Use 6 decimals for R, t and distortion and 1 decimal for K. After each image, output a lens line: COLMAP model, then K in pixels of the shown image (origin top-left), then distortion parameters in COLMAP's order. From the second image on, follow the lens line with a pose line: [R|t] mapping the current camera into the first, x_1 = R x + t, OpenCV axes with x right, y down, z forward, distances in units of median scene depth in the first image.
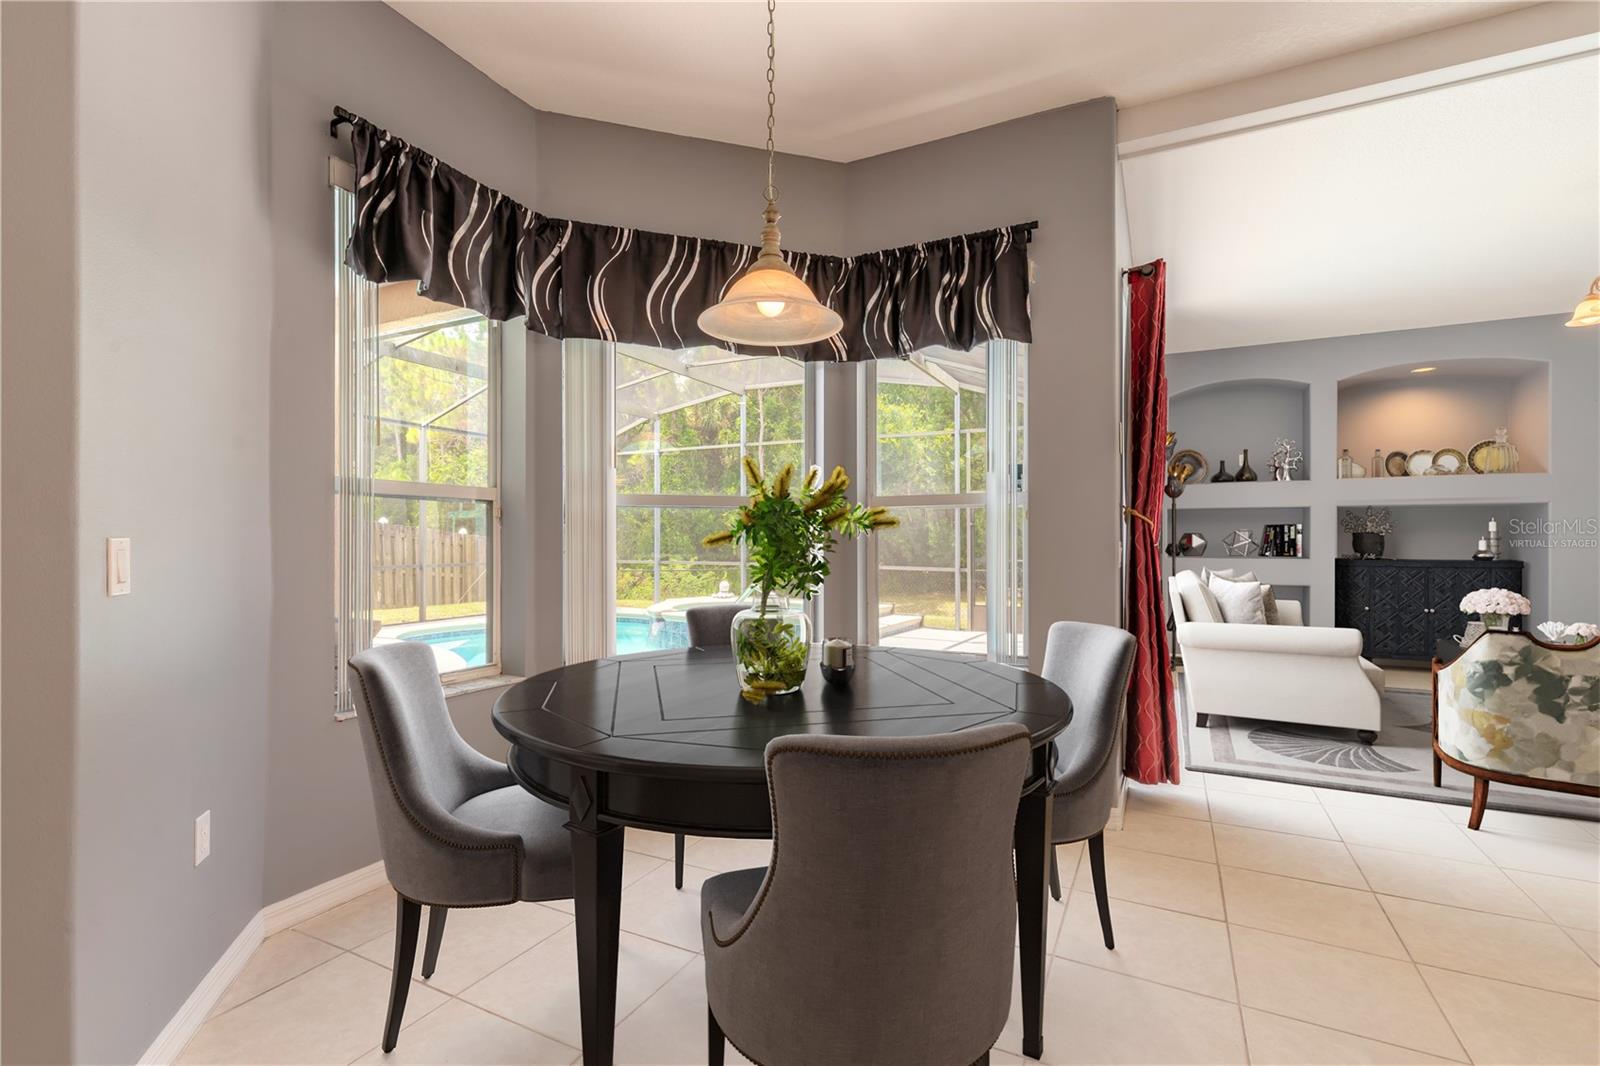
lens RADIAL K [[720.1, 0, 794.0], [0, 720.1, 539.9], [0, 0, 1]] dist [0.007187, -0.001468]
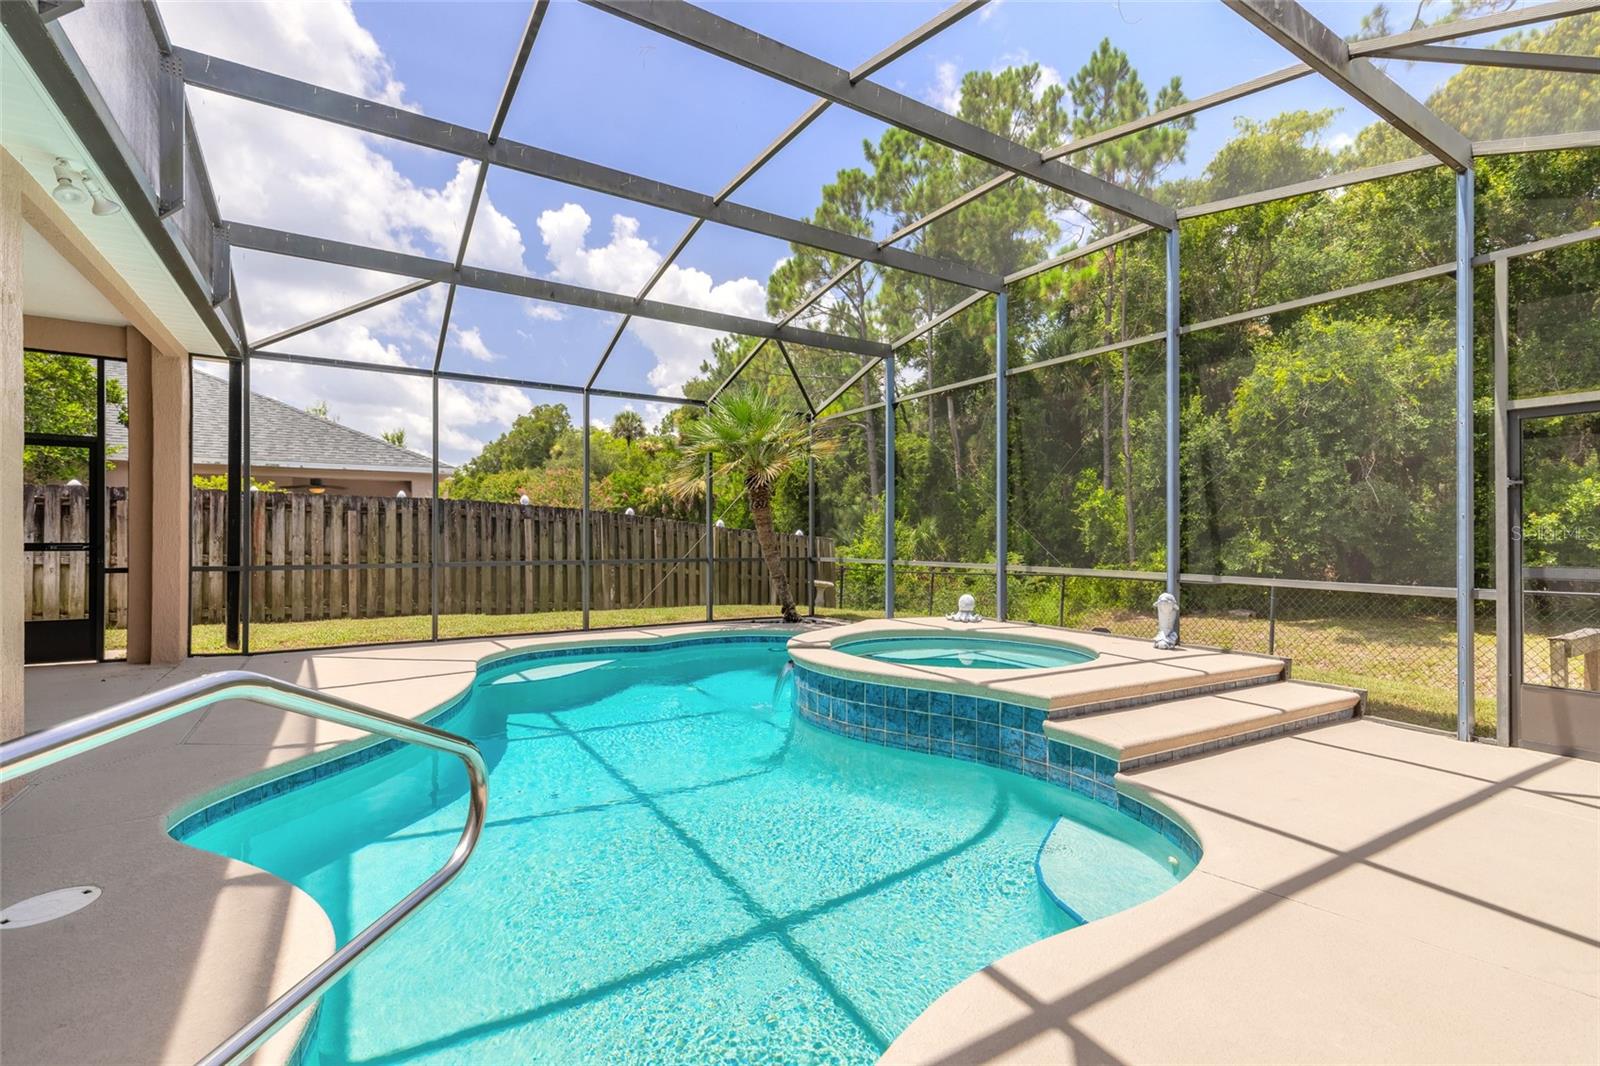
lens RADIAL K [[720.1, 0, 794.0], [0, 720.1, 539.9], [0, 0, 1]] dist [0.007187, -0.001468]
pose [[0.859441, 0.002270, -0.511229, 0.161142], [0.000420, 0.999987, 0.005146, 0.011153], [0.511234, -0.004637, 0.859429, 0.659928]]
